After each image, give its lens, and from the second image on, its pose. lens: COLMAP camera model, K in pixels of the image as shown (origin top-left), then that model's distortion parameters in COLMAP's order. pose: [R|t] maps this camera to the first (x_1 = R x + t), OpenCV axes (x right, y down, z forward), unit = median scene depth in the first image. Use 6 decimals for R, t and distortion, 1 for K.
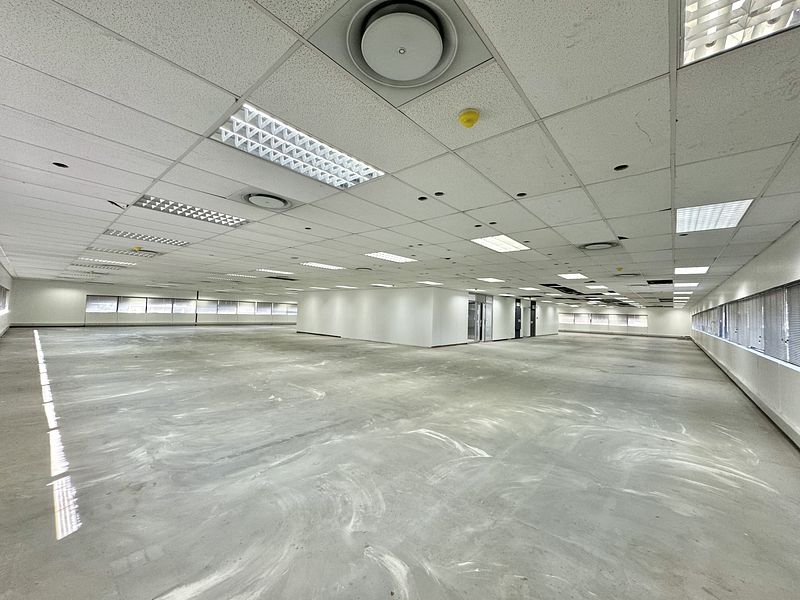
lens RADIAL K [[318.2, 0, 399.8], [0, 318.2, 298.9], [0, 0, 1]] dist [-0.003265, 0.000365]
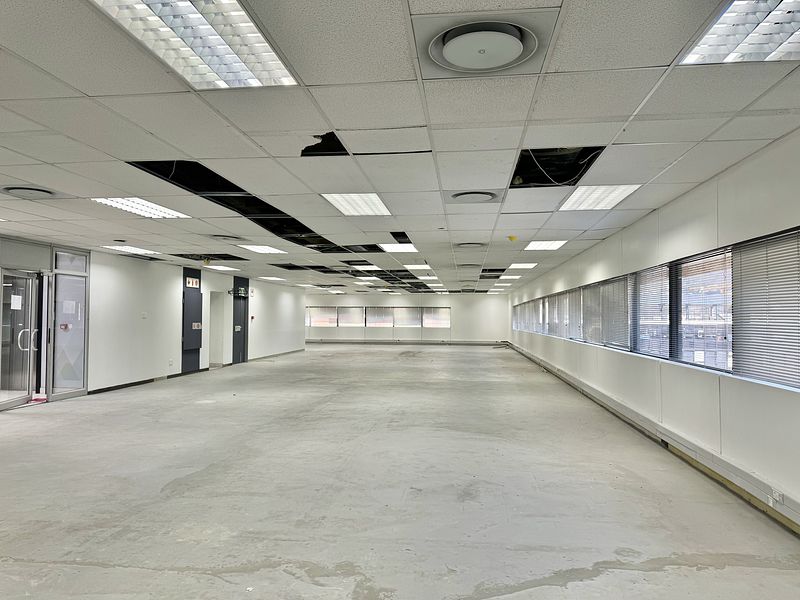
lens RADIAL K [[559.2, 0, 400.0], [0, 559.2, 300.0], [0, 0, 1]] dist [0.047236, -0.002801]
pose [[0.829694, -0.011223, 0.558106, 0.182741], [-0.000852, 0.999771, 0.021372, 0.021062], [-0.558218, -0.018208, 0.829495, 0.276873]]
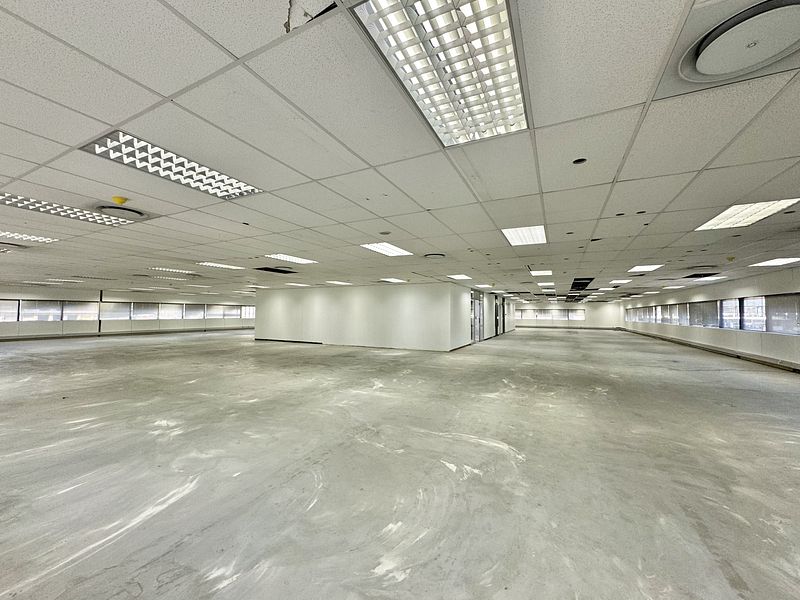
lens RADIAL K [[318.2, 0, 399.8], [0, 318.2, 298.9], [0, 0, 1]] dist [-0.003265, 0.000365]
pose [[0.969942, -0.013707, 0.242949, -0.140980], [0.012983, 0.999905, 0.004580, 0.001464], [-0.242989, -0.001288, 0.970028, 0.106501]]
